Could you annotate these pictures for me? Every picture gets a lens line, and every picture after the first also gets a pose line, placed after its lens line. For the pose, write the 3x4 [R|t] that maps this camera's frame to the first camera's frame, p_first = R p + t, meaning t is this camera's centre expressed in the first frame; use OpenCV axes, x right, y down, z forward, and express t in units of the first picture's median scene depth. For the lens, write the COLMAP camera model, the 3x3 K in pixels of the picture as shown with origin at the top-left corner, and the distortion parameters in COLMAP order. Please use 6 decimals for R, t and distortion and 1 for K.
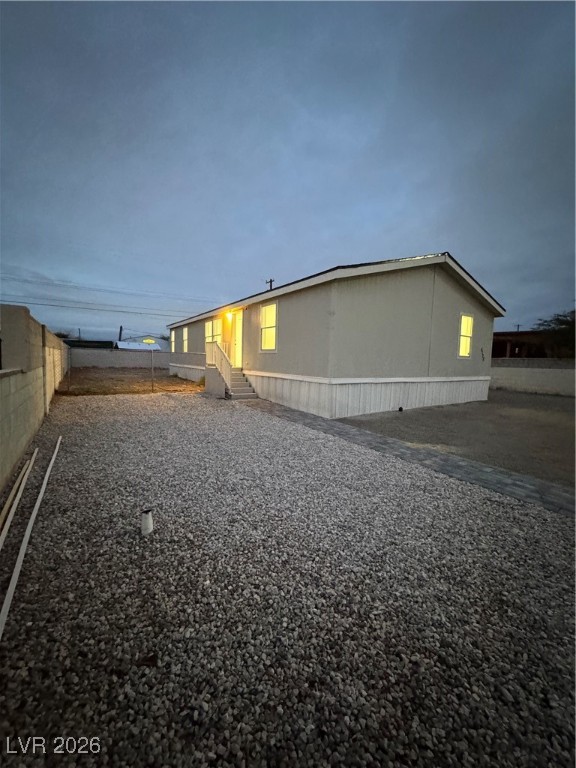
lens RADIAL K [[307.0, 0, 288.0], [0, 307.0, 384.0], [0, 0, 1]] dist [0.001439, 0.000168]
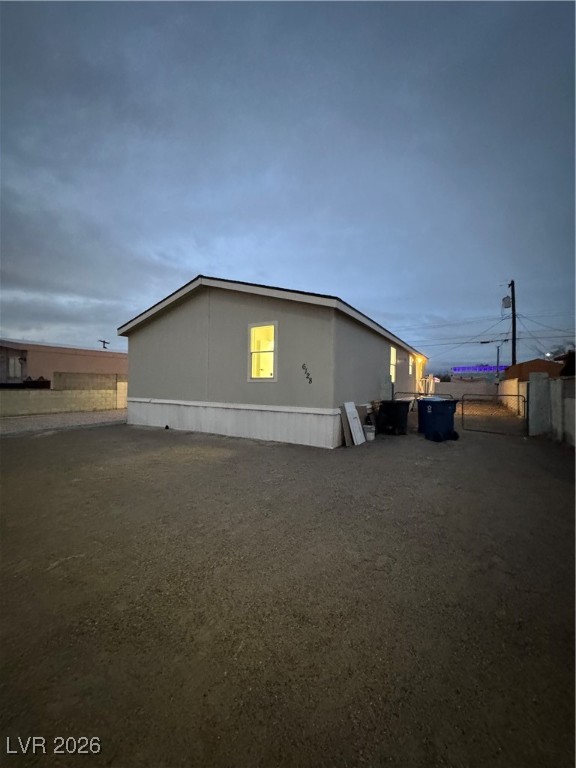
lens RADIAL K [[306.0, 0, 288.0], [0, 306.0, 384.0], [0, 0, 1]] dist [-0.001166, -0.000130]
pose [[0.418122, -0.026670, -0.907999, 1.445394], [-0.074942, 0.995149, -0.063739, -0.035800], [0.905294, 0.094698, 0.414095, 0.835093]]
